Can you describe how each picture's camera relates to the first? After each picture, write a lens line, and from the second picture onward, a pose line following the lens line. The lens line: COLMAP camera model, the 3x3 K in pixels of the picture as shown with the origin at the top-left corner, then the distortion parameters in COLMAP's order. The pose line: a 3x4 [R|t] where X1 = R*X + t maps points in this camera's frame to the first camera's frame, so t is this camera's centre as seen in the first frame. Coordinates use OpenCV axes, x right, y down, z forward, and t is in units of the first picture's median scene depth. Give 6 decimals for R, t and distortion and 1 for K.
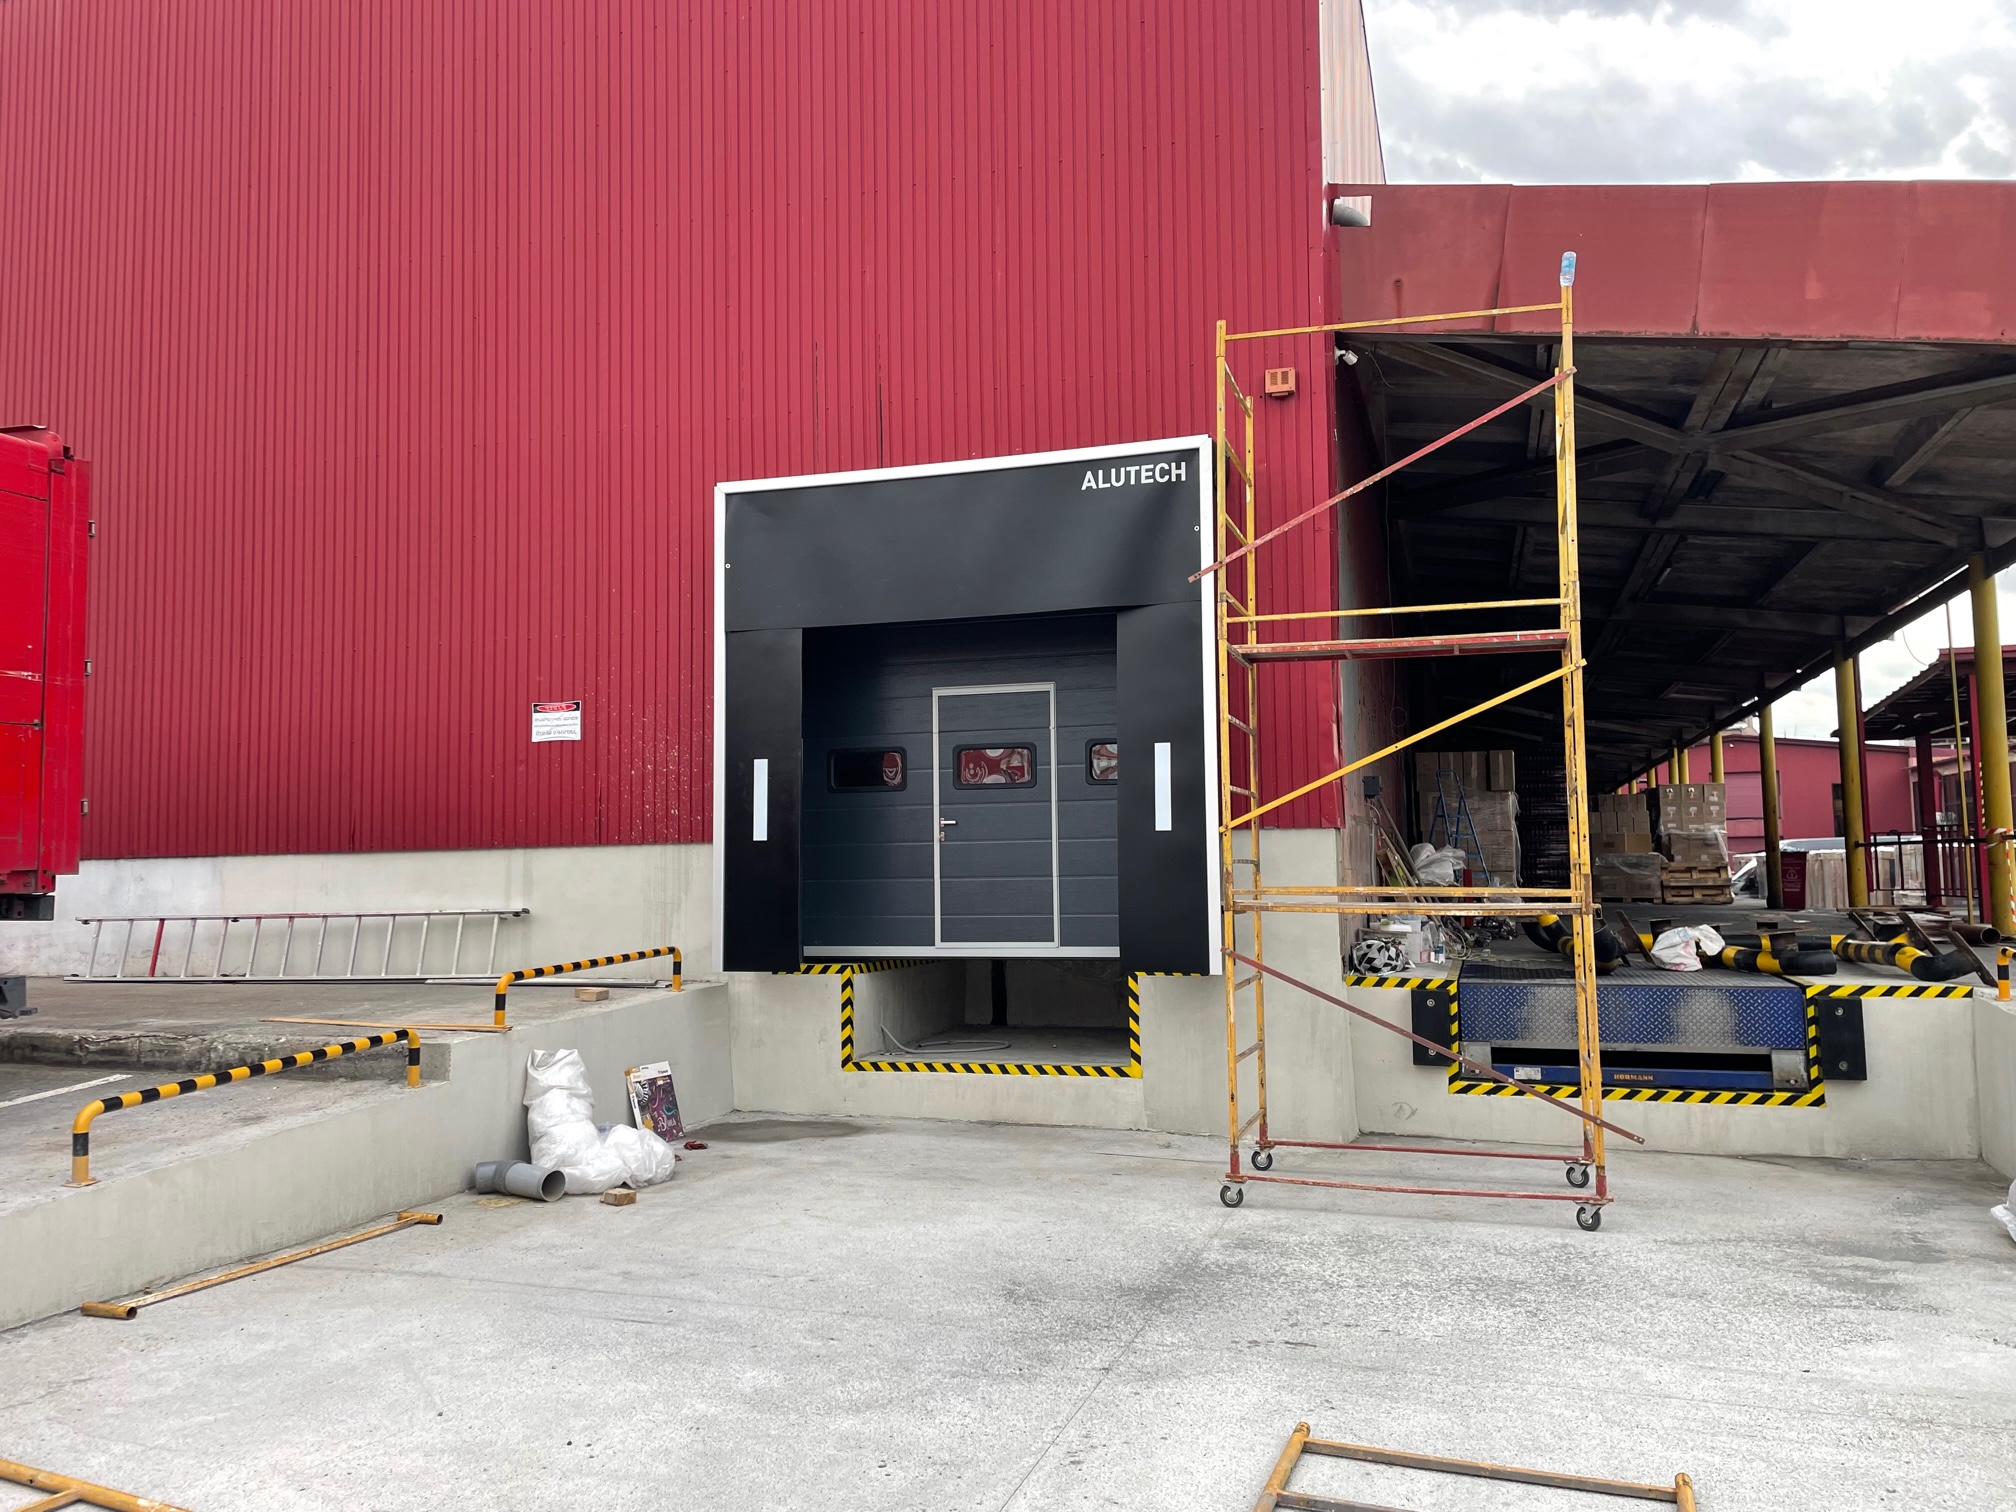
lens RADIAL K [[1537.6, 0, 1025.5], [0, 1537.6, 713.3], [0, 0, 1]] dist [0.060885, -0.056873]
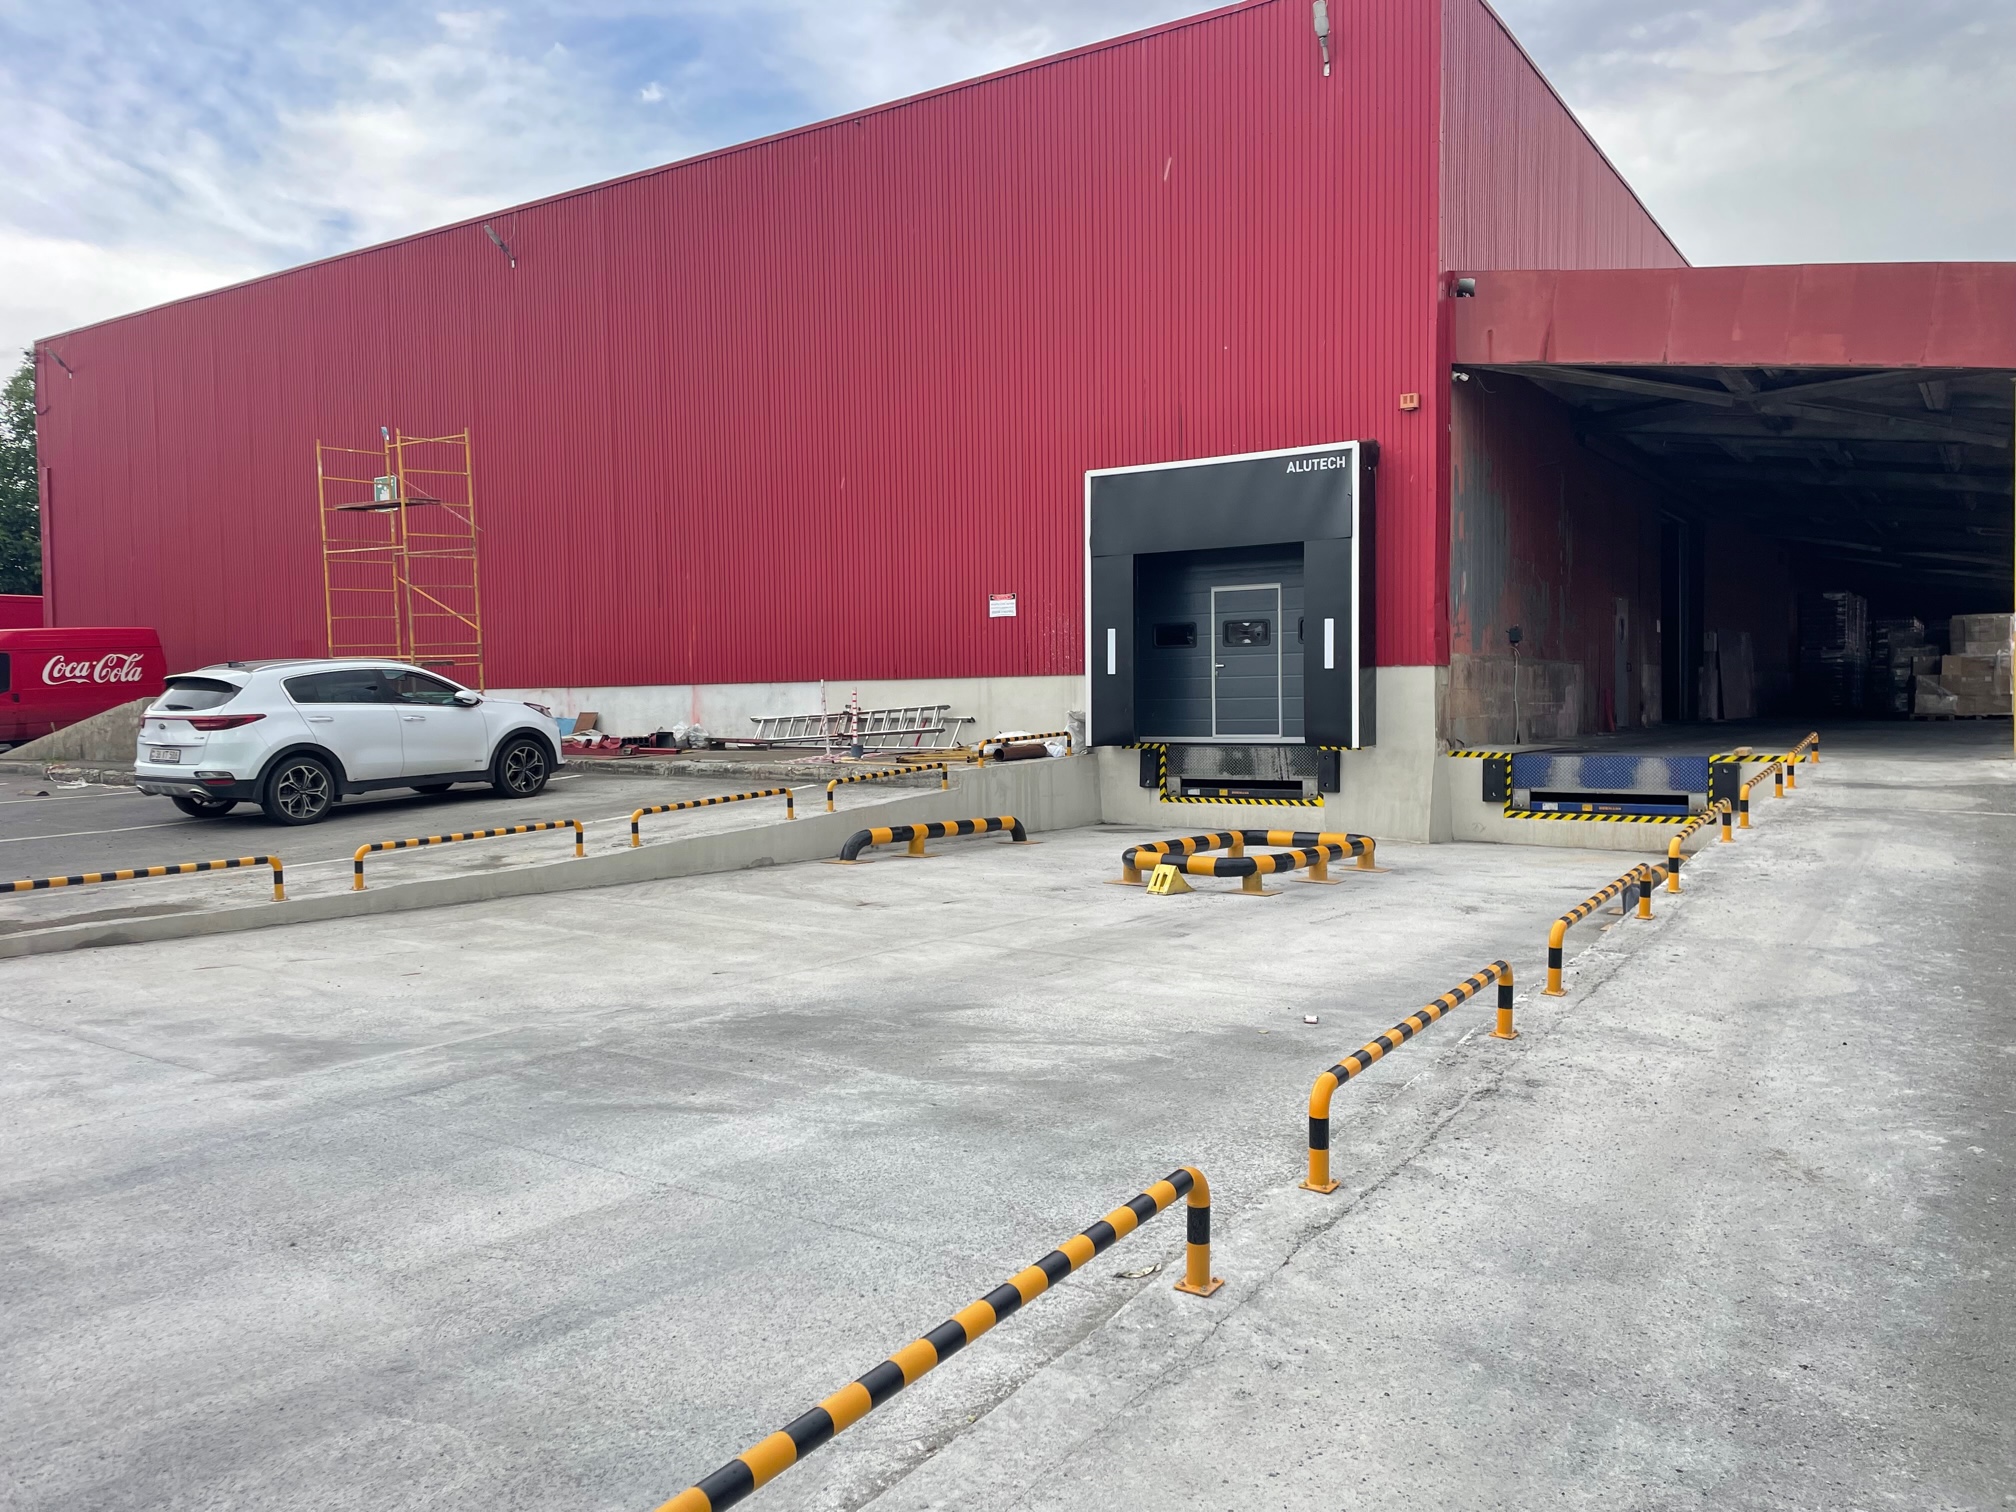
lens RADIAL K [[1537.6, 0, 1012.2], [0, 1537.6, 749.0], [0, 0, 1]] dist [0.060885, -0.056873]
pose [[0.960721, 0.011908, -0.277262, 0.229306], [0.025490, 0.991069, 0.130888, -0.072966], [0.276344, -0.132814, 0.951837, -0.808304]]
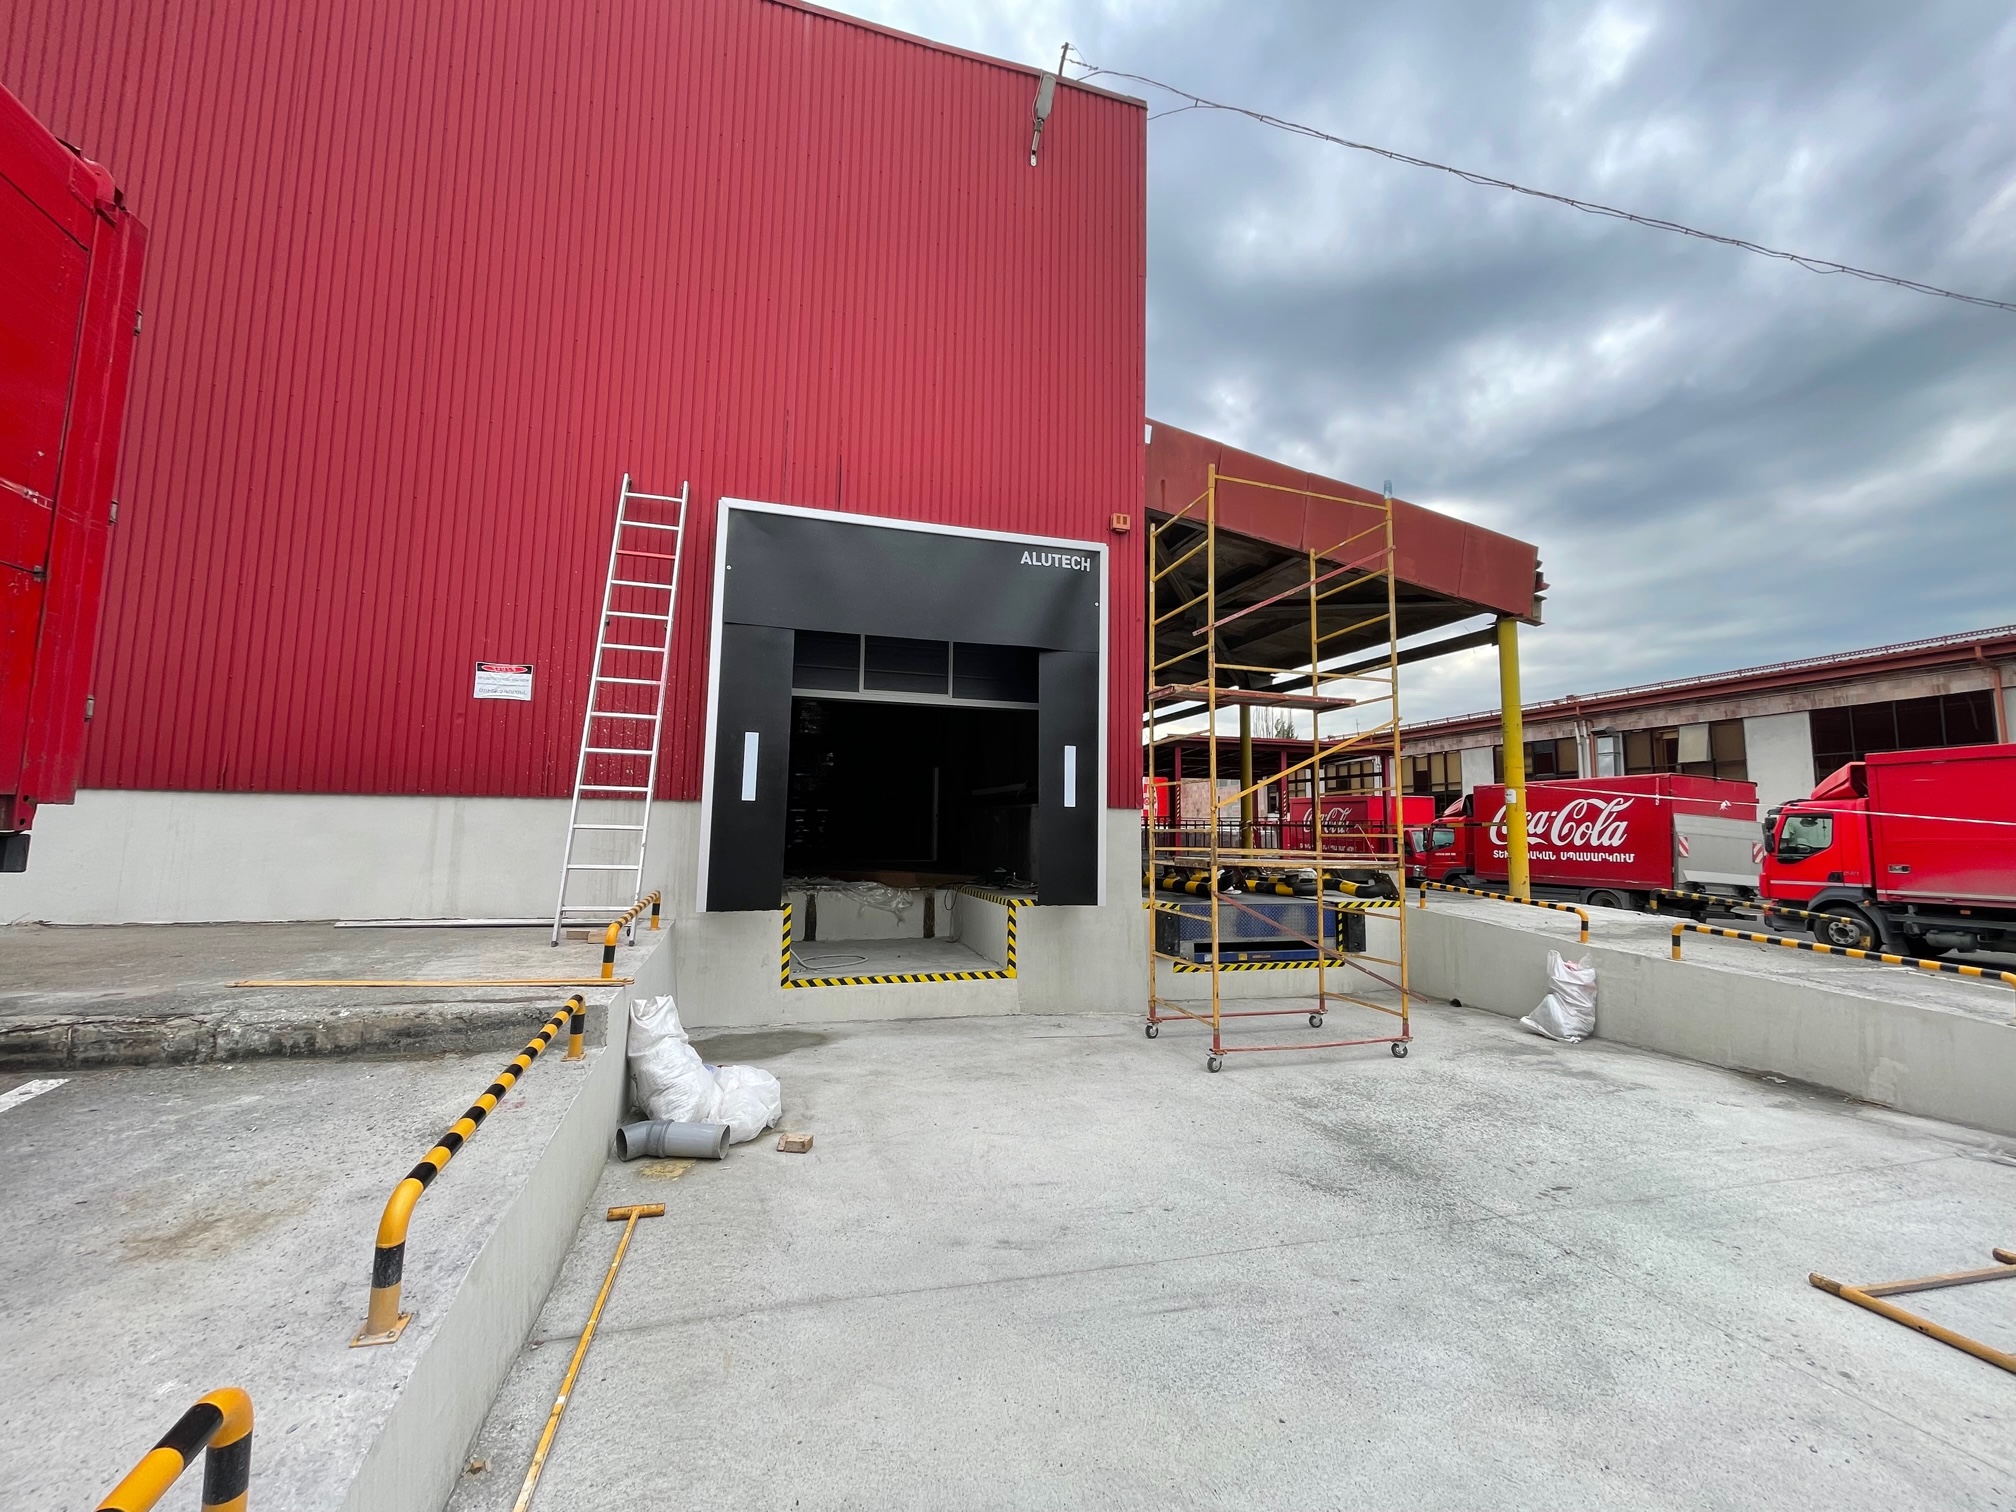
lens RADIAL K [[815.2, 0, 1018.3], [0, 815.2, 740.1], [0, 0, 1]] dist [-0.004623, 0.000365]
pose [[0.831904, 0.086351, 0.548160, -0.365913], [-0.080819, 0.996140, -0.034268, 0.042780], [-0.549003, -0.015794, 0.835671, 0.379059]]
